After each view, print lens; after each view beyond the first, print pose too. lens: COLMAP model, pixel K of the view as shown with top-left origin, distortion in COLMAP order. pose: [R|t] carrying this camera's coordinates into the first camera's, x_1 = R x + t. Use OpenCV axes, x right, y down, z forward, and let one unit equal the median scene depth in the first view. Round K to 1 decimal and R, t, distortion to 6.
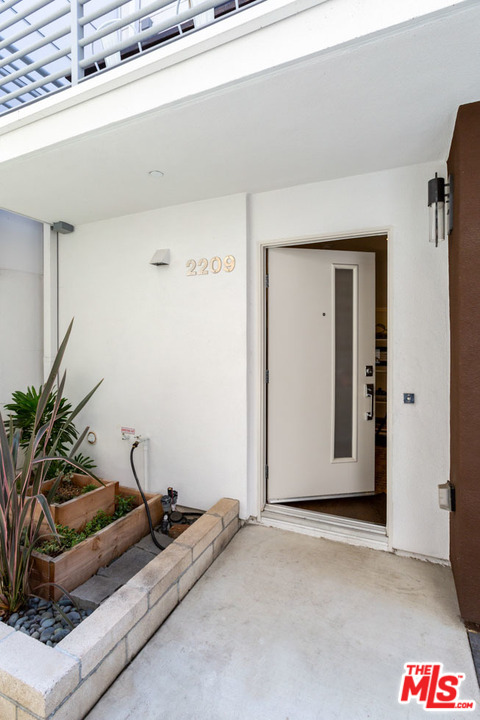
lens RADIAL K [[352.5, 0, 231.6], [0, 352.5, 347.5], [0, 0, 1]] dist [-0.013929, 0.003270]
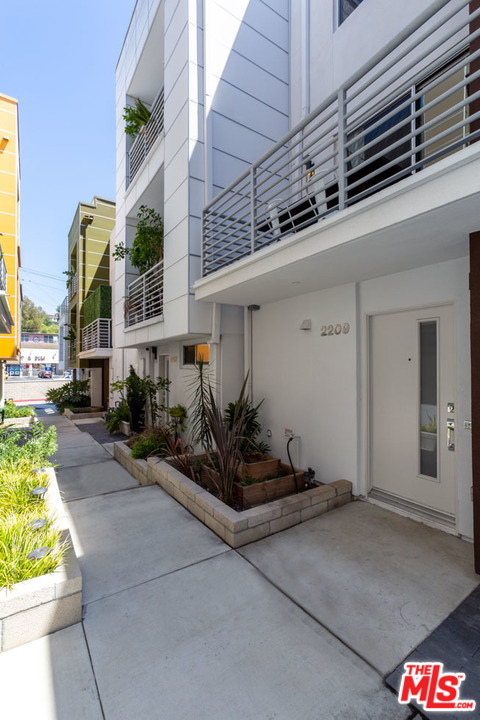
lens RADIAL K [[323.5, 0, 240.8], [0, 323.5, 361.8], [0, 0, 1]] dist [-0.007285, 0.003900]
pose [[0.858394, -0.006069, -0.512955, 0.333423], [-0.001196, 0.999904, -0.013832, -0.071771], [0.512990, 0.012486, 0.858304, -0.467593]]
